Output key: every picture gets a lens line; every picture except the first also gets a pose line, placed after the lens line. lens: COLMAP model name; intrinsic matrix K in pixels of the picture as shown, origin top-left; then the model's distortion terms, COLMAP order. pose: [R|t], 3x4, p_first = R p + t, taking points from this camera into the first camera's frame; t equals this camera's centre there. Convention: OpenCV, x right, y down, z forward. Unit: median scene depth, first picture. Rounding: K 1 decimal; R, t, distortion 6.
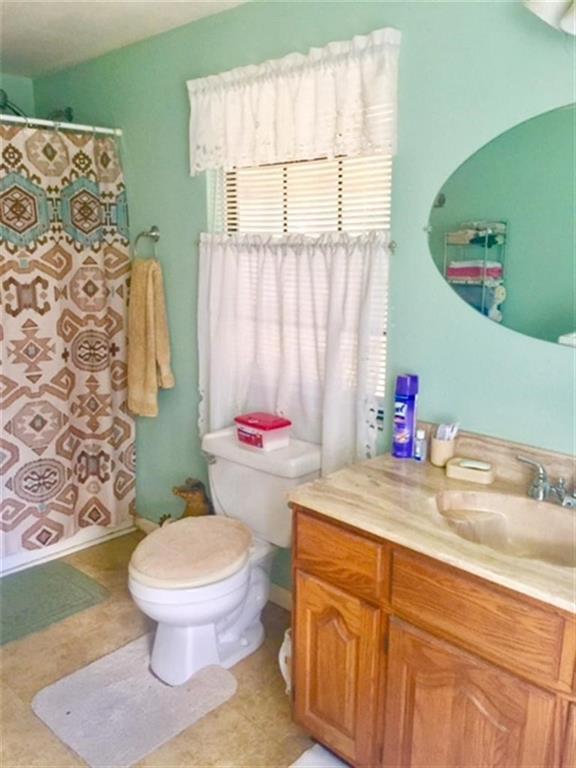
lens RADIAL K [[649.3, 0, 287.2], [0, 649.3, 372.5], [0, 0, 1]] dist [0.082792, -0.139163]
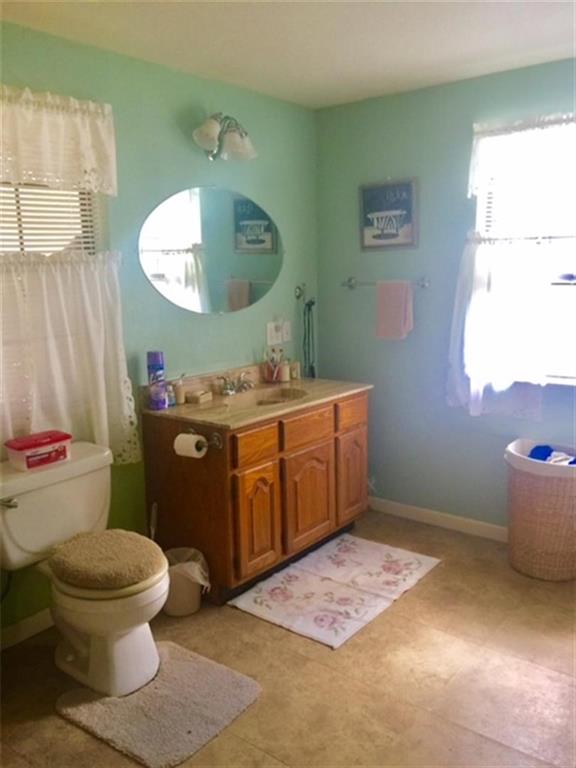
lens RADIAL K [[649.3, 0, 287.2], [0, 649.3, 372.5], [0, 0, 1]] dist [0.082792, -0.139163]
pose [[-0.100199, -0.160162, 0.981992, -1.061417], [0.219099, 0.959180, 0.178797, -0.121567], [-0.970544, 0.233069, -0.061017, 0.687457]]
